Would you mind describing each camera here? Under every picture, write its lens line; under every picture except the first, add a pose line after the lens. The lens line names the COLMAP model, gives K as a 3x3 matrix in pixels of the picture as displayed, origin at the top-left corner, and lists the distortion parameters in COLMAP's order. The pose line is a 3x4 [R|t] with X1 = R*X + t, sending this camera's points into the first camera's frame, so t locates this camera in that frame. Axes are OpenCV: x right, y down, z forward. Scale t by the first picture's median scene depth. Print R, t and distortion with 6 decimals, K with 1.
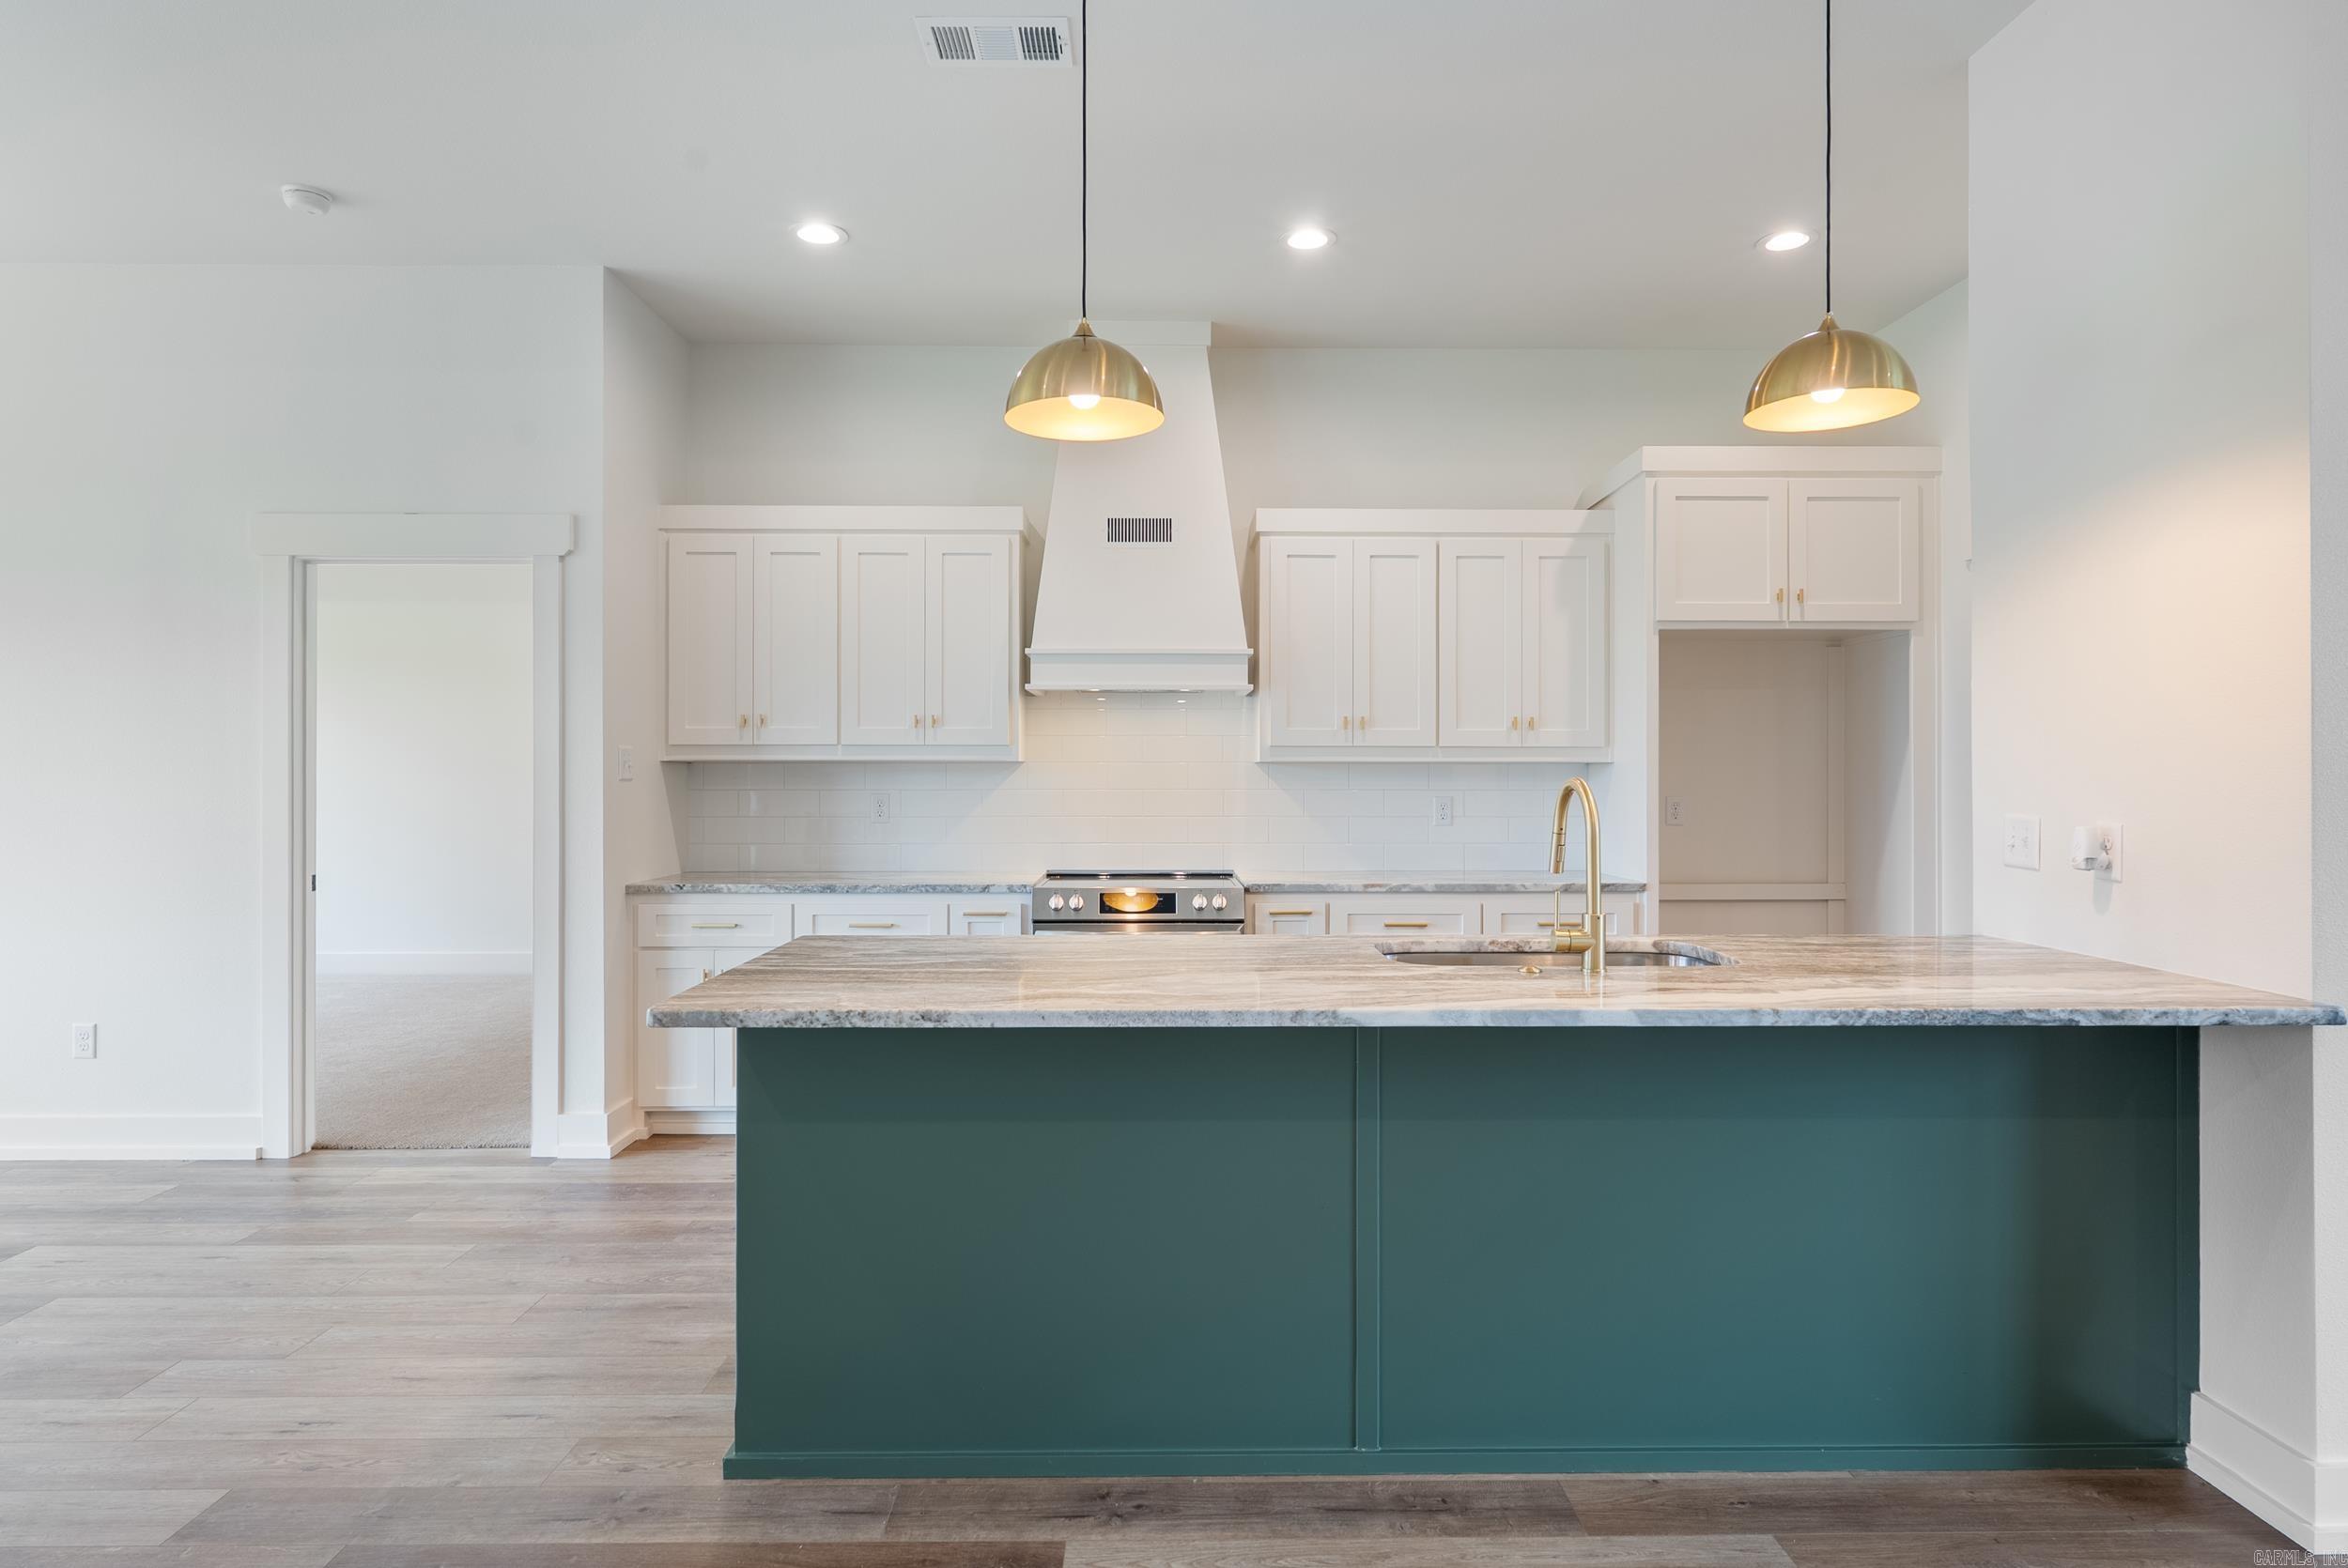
lens RADIAL K [[1310.5, 0, 1169.8], [0, 1310.5, 774.0], [0, 0, 1]] dist [-0.006593, 0.003180]
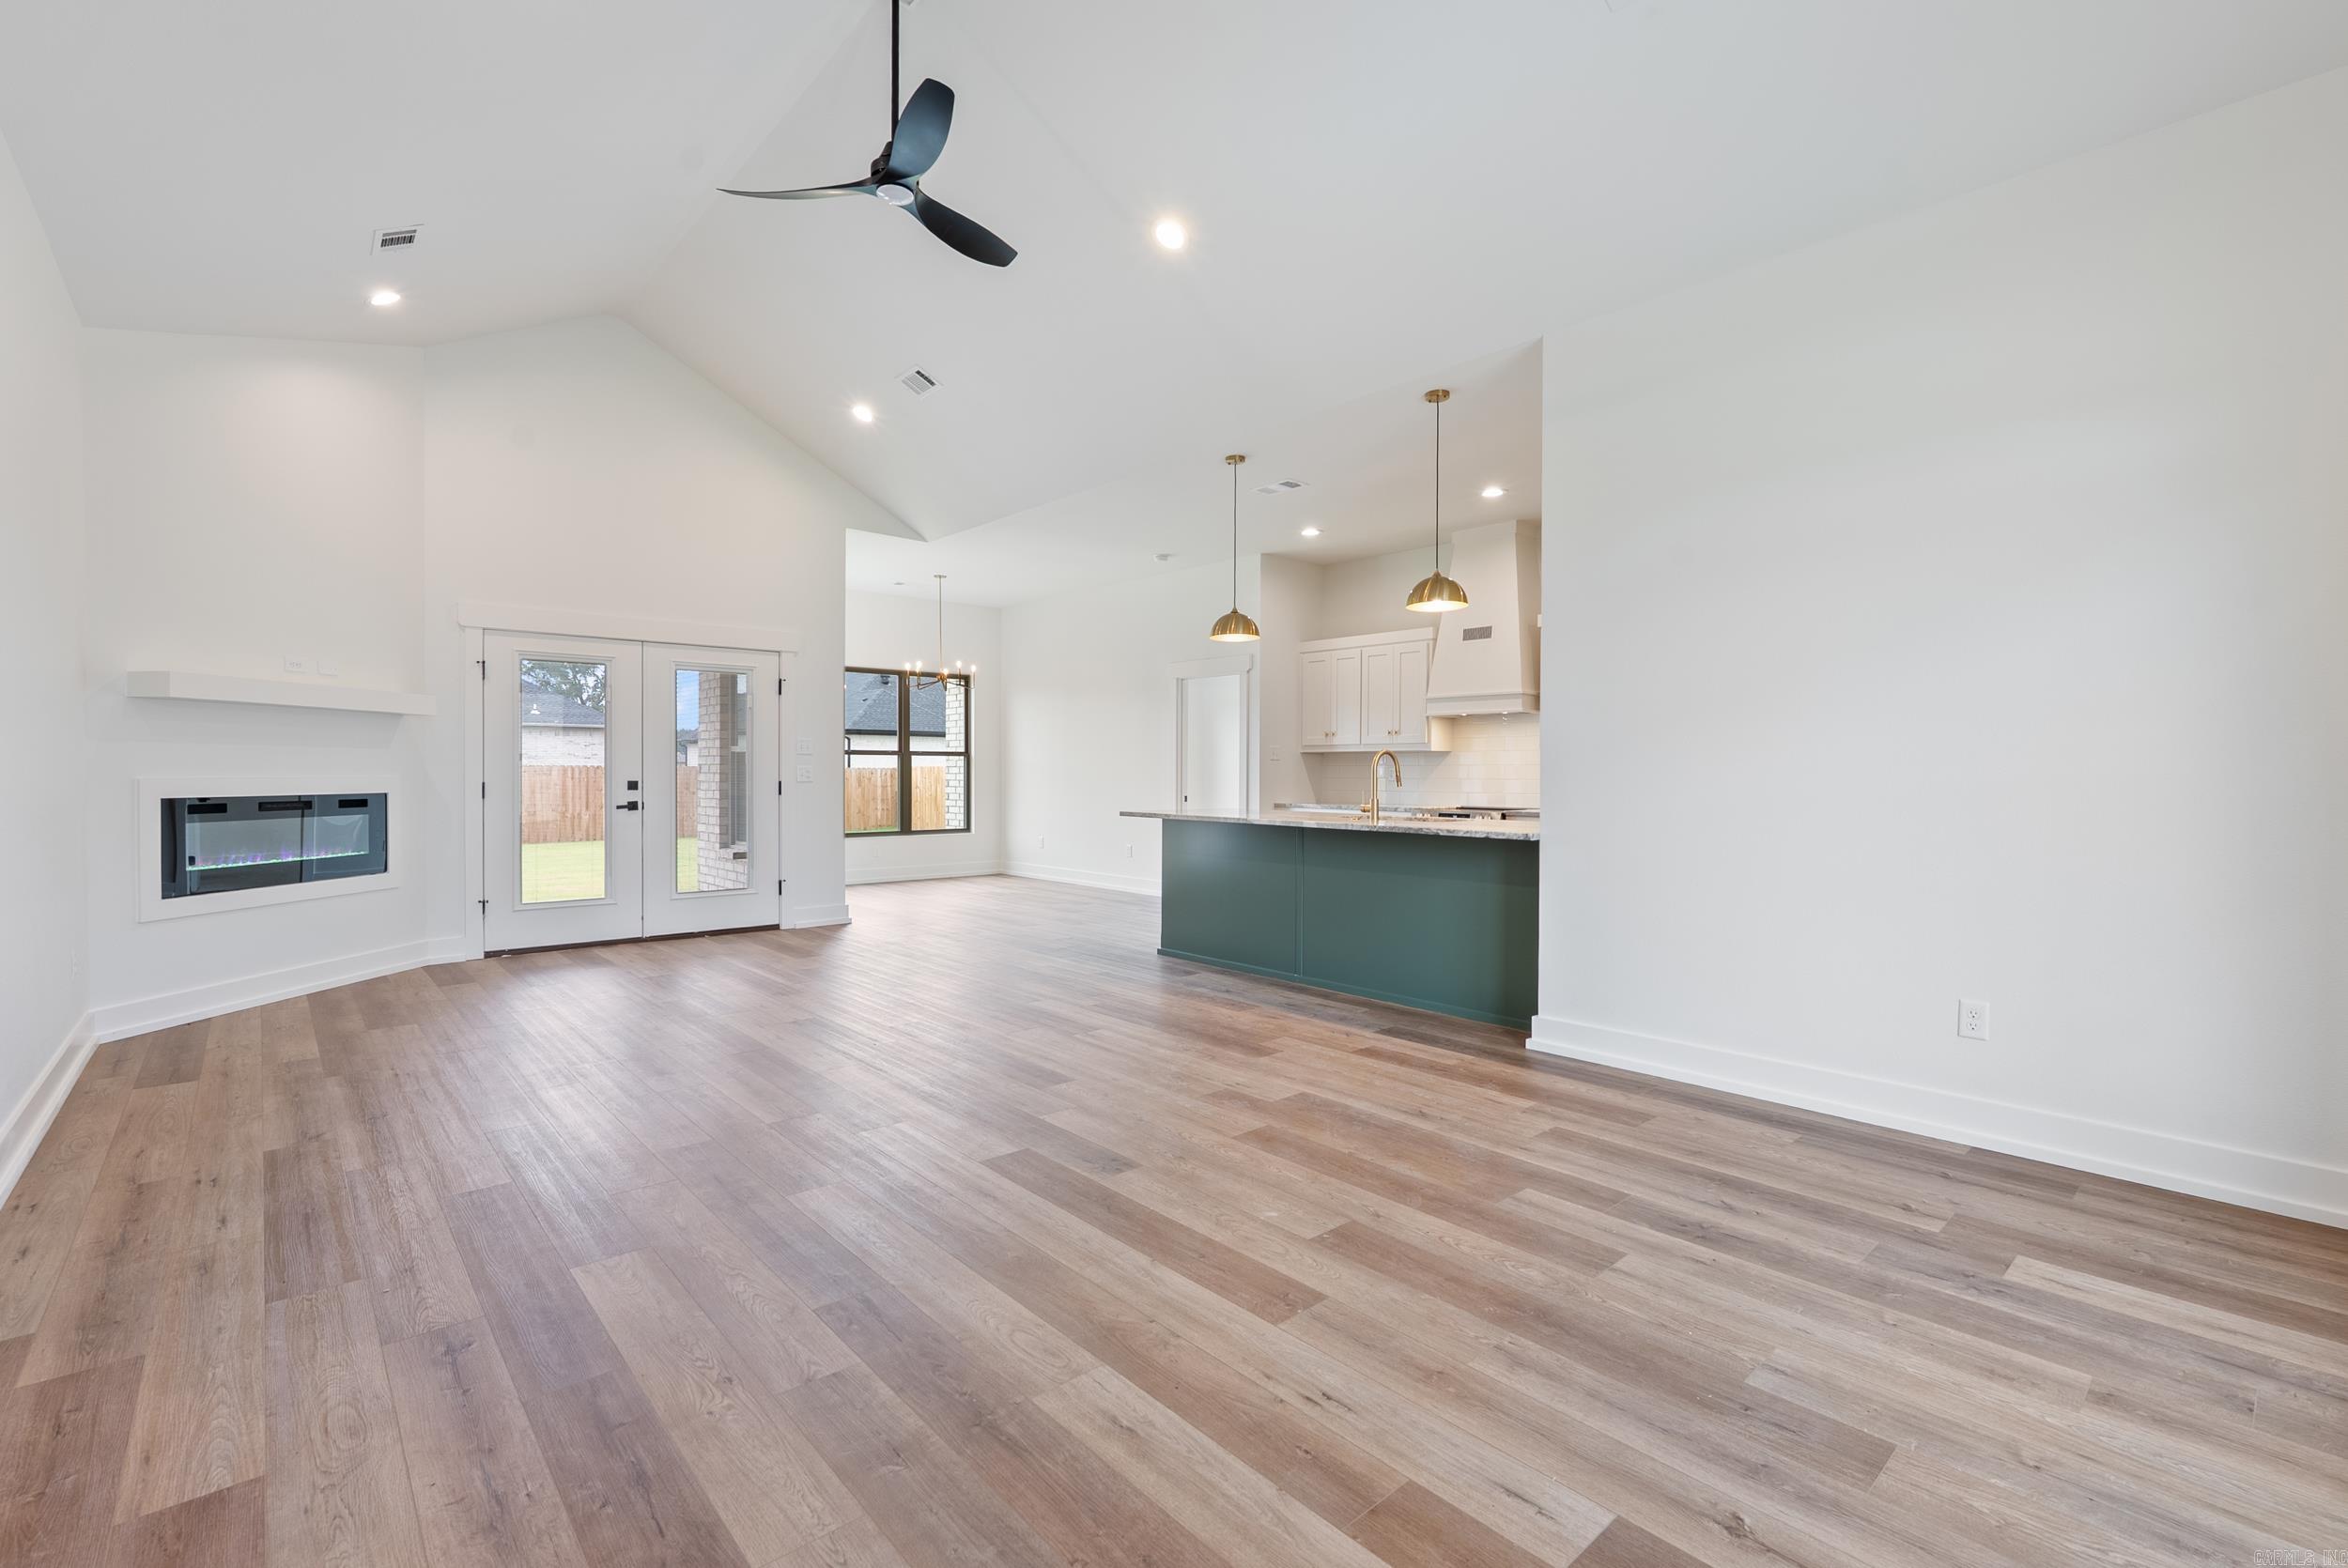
lens RADIAL K [[1040.1, 0, 1170.9], [0, 1040.1, 775.6], [0, 0, 1]] dist [-0.006898, 0.000905]
pose [[0.651786, 0.005392, -0.758384, 0.914205], [-0.006624, 0.999977, 0.001417, 0.031386], [0.758374, 0.004100, 0.651807, -0.397924]]
